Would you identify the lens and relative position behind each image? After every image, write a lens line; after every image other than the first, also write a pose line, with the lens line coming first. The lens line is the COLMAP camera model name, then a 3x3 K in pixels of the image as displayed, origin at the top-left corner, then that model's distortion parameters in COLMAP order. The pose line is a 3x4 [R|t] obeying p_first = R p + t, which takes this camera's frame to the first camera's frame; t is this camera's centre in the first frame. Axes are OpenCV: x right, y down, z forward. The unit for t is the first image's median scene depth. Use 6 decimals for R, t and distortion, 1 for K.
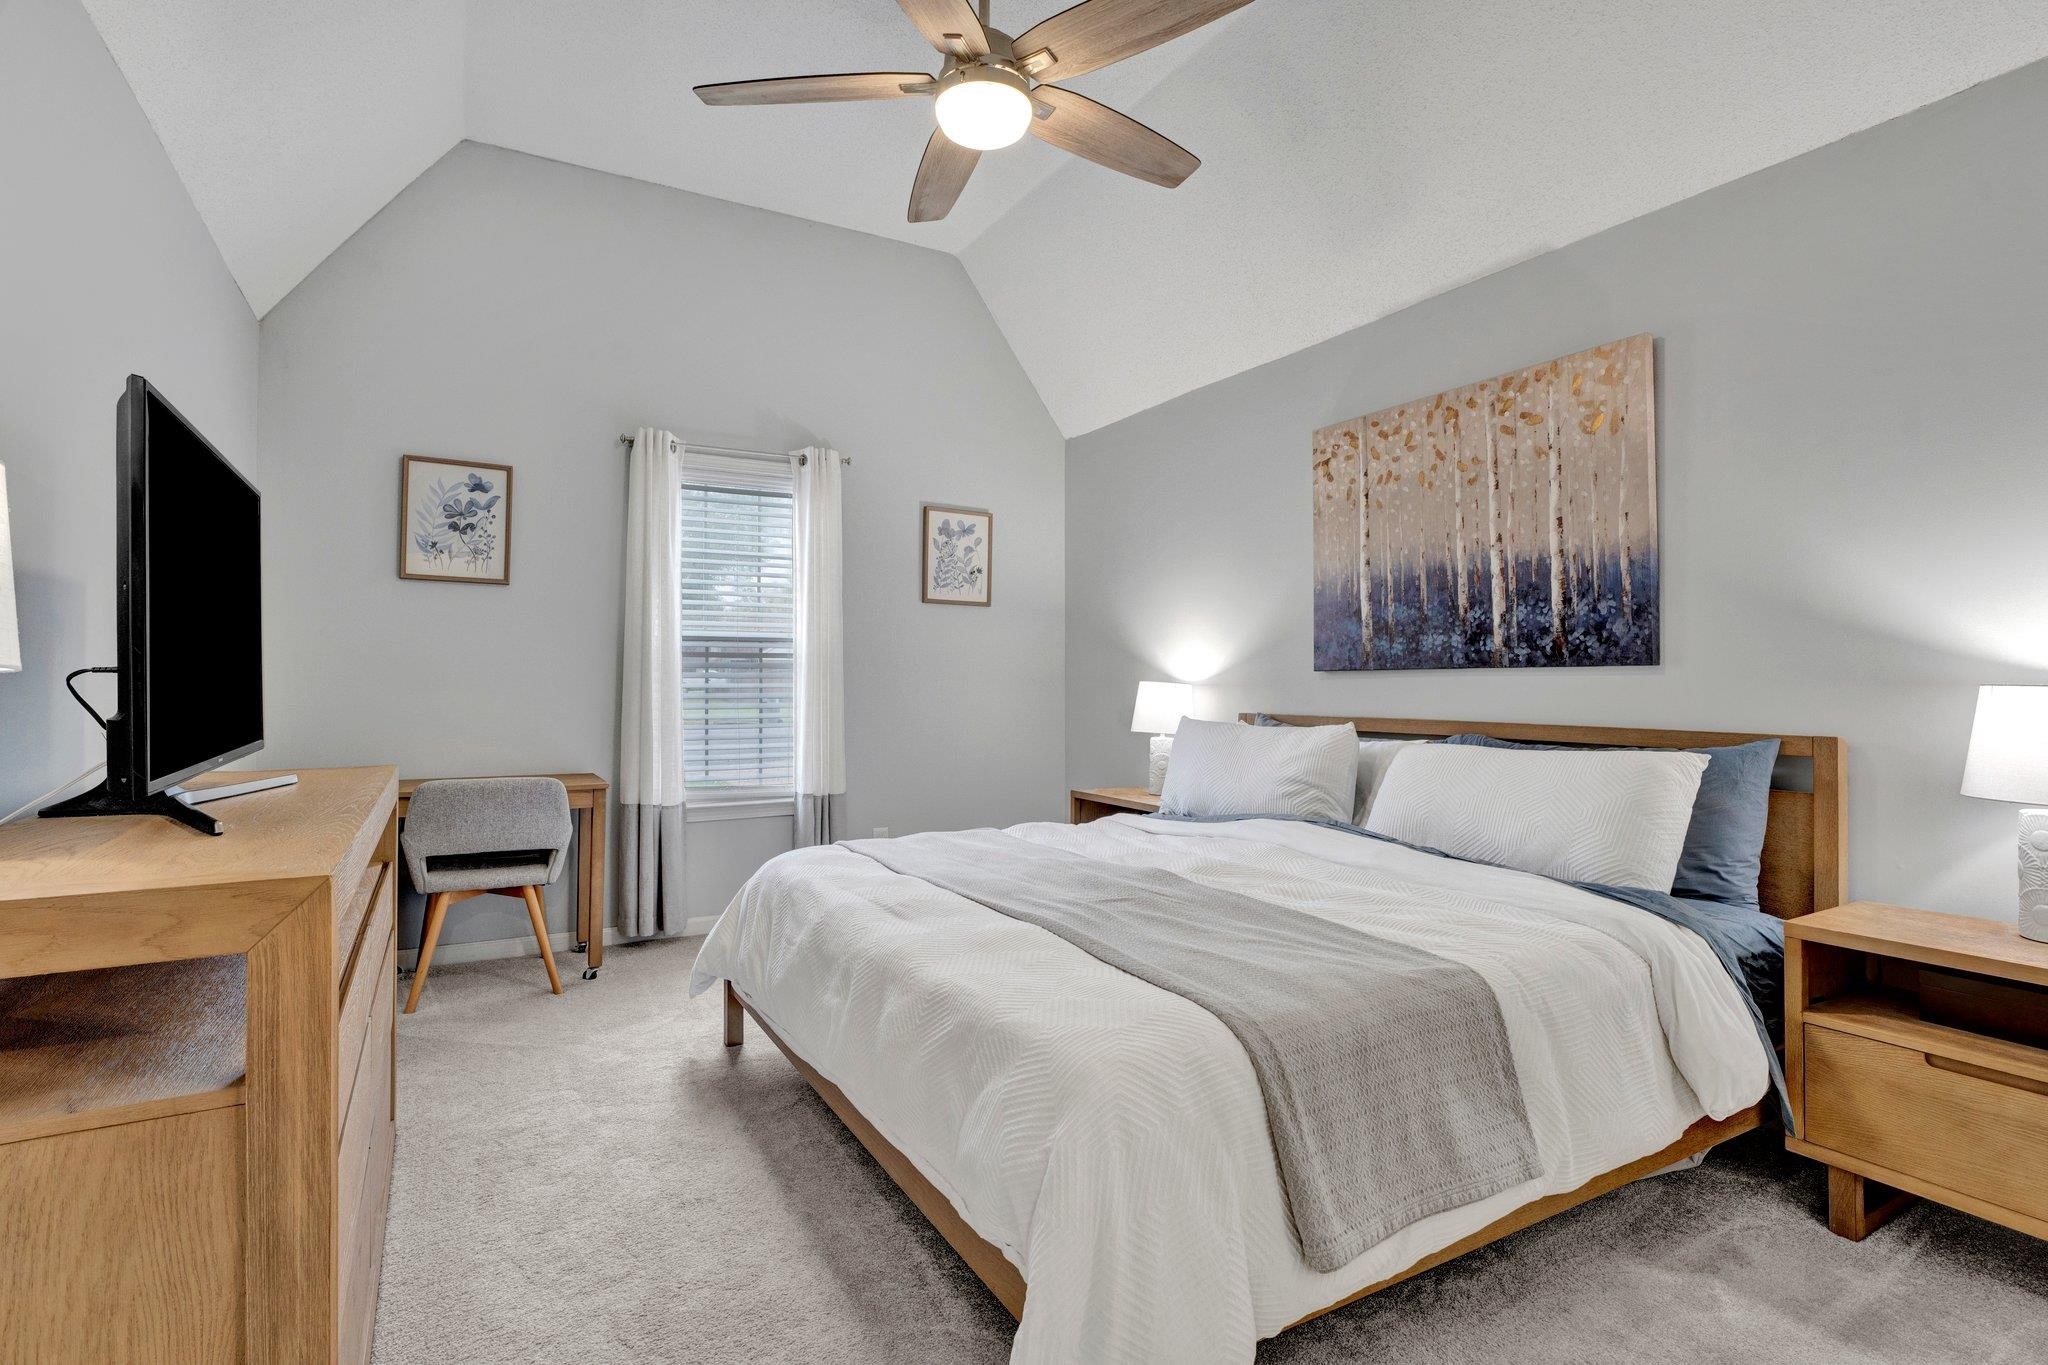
lens RADIAL K [[989.8, 0, 1023.5], [0, 989.8, 682.4], [0, 0, 1]] dist [-0.004976, -0.000283]
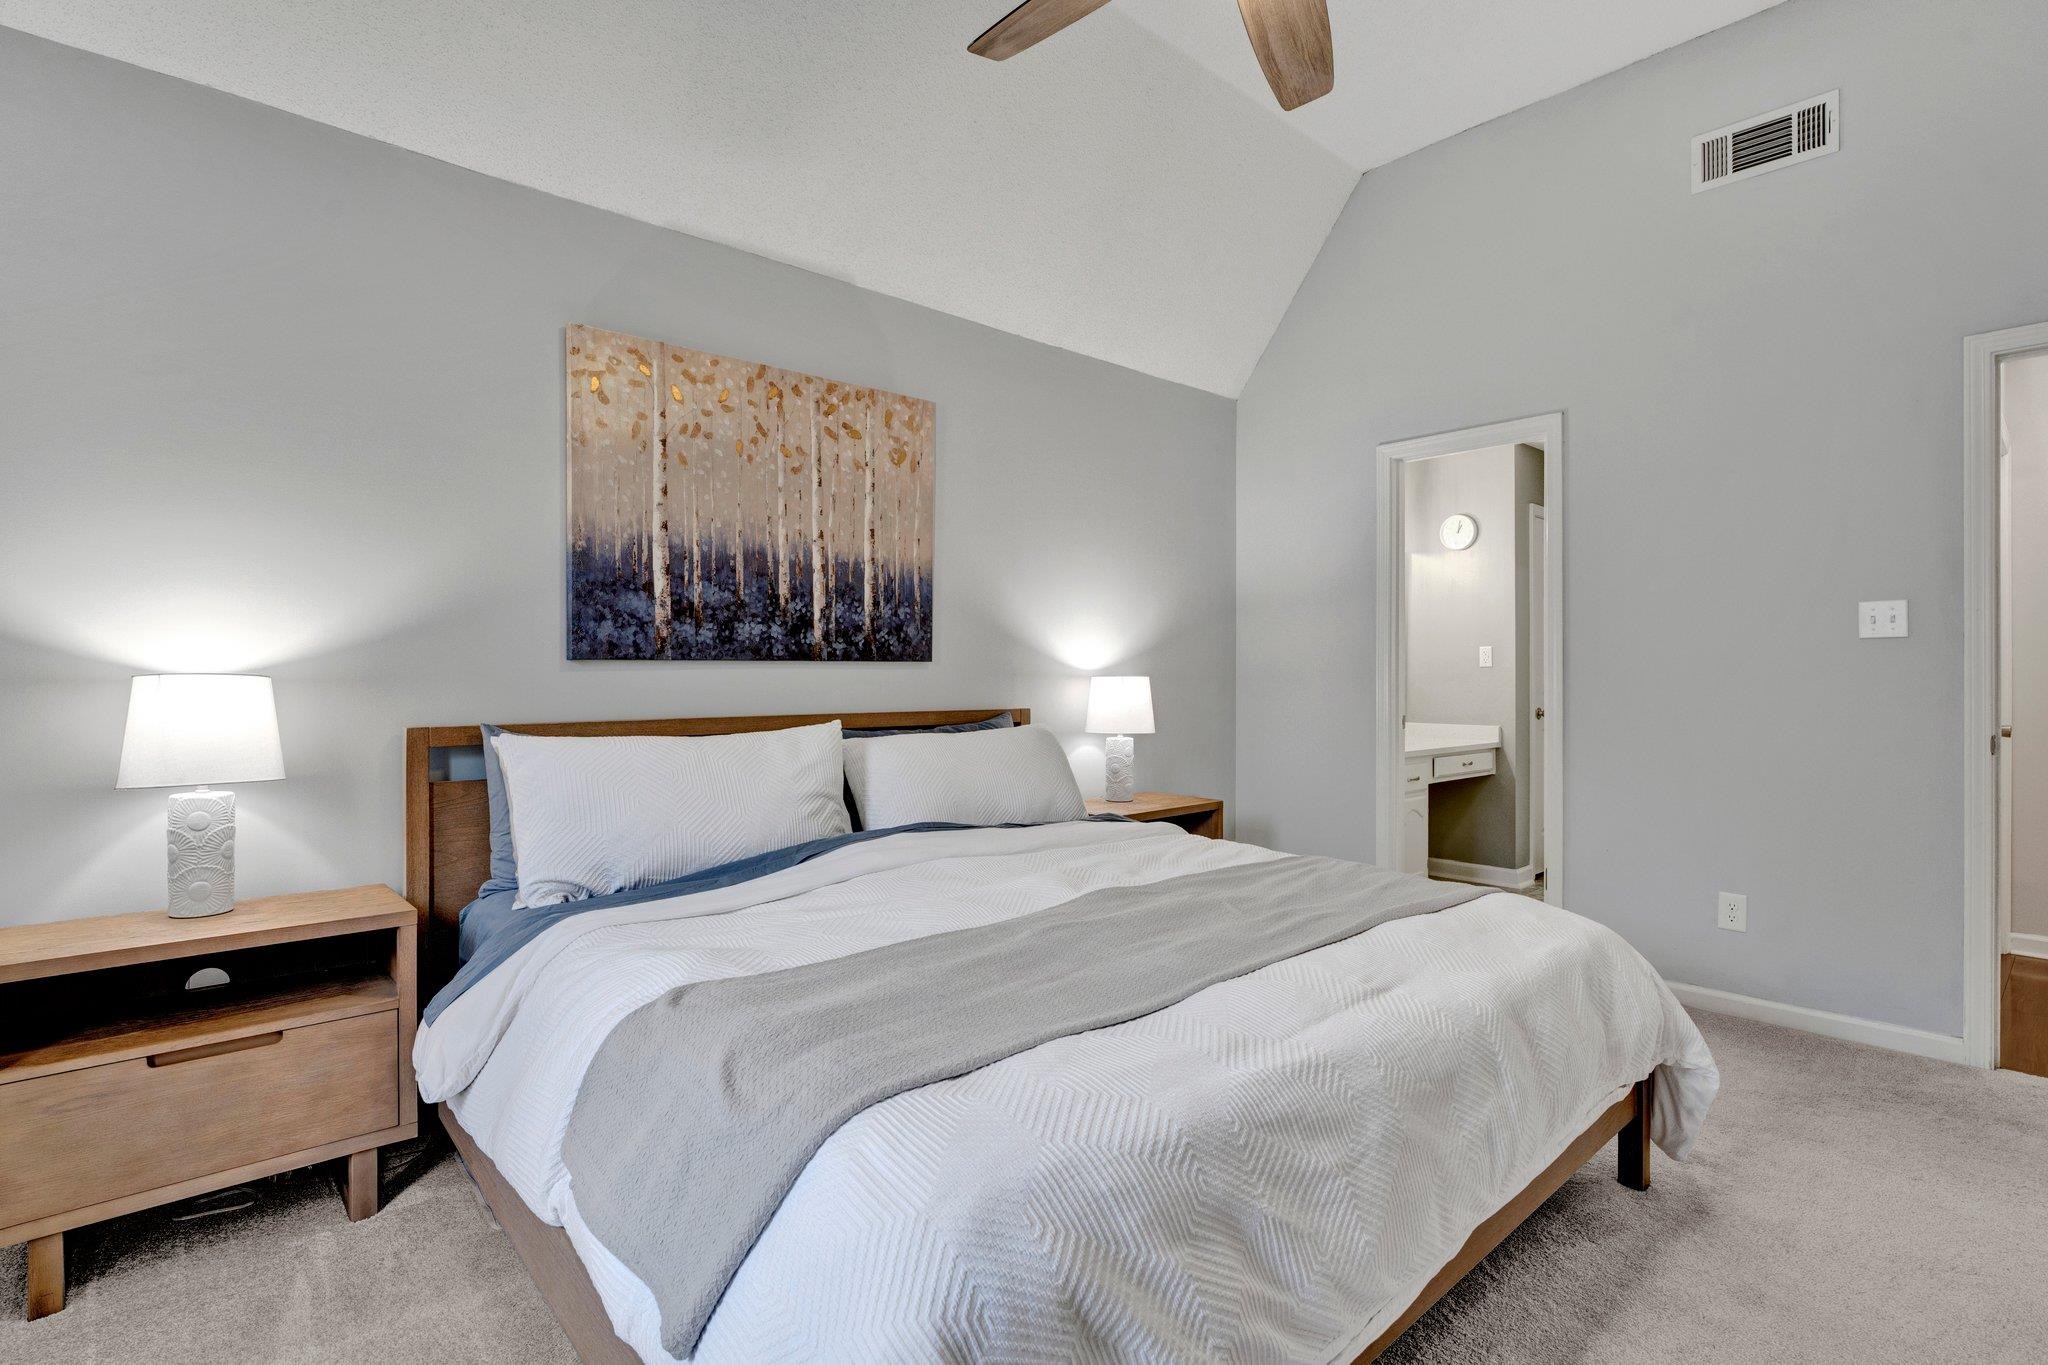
lens RADIAL K [[989.8, 0, 1023.2], [0, 989.8, 674.5], [0, 0, 1]] dist [-0.004976, -0.000283]
pose [[-0.205841, -0.001074, 0.978585, -0.561136], [-0.001729, 0.999998, 0.000734, -0.001852], [-0.978584, -0.001540, -0.205843, 0.993024]]
